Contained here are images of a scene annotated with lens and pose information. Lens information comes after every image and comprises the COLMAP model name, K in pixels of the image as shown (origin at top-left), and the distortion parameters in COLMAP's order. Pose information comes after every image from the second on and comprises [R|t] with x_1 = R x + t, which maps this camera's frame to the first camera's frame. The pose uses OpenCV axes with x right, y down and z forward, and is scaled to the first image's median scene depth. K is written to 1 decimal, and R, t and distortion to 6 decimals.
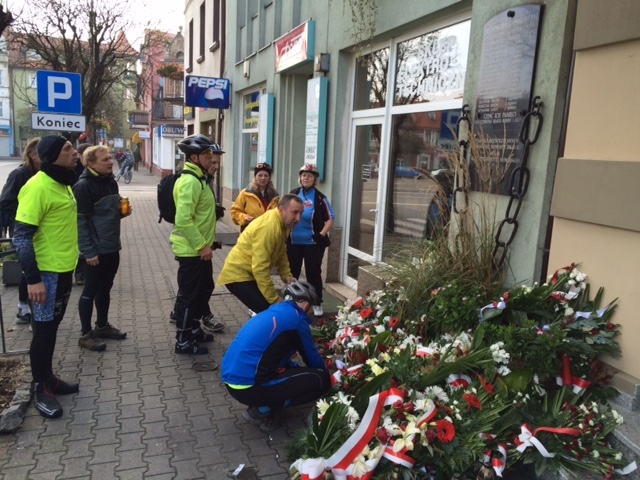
lens RADIAL K [[543.6, 0, 308.3], [0, 543.6, 239.8], [0, 0, 1]] dist [0.083512, -0.104788]
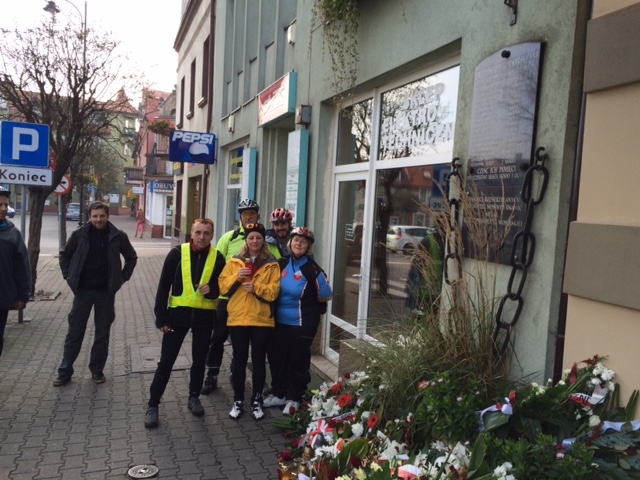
lens RADIAL K [[543.6, 0, 310.6], [0, 543.6, 239.5], [0, 0, 1]] dist [0.083512, -0.104788]
pose [[0.999947, 0.006953, 0.007546, 0.058544], [-0.006149, 0.994795, -0.101711, -0.033236], [-0.008214, 0.101660, 0.994785, 0.177543]]
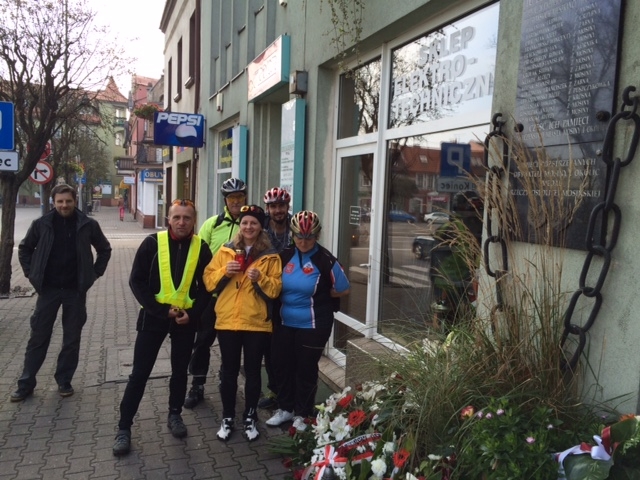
lens RADIAL K [[543.6, 0, 302.9], [0, 543.6, 237.2], [0, 0, 1]] dist [0.083512, -0.104788]
pose [[0.999947, -0.010155, 0.001811, 0.050511], [0.010273, 0.996270, -0.085678, -0.044723], [-0.000934, 0.085692, 0.996321, 0.379600]]
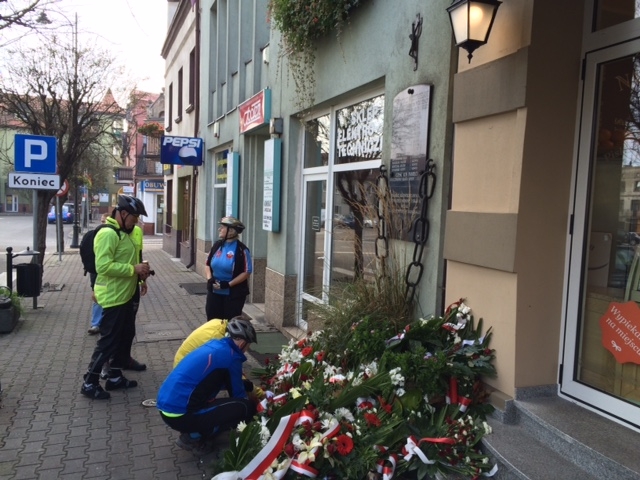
lens RADIAL K [[543.6, 0, 310.2], [0, 543.6, 236.9], [0, 0, 1]] dist [0.083512, -0.104788]
pose [[0.999567, -0.013688, 0.026036, 0.112203], [0.016184, 0.995034, -0.098208, 0.017892], [-0.024562, 0.098587, 0.994825, -0.142778]]
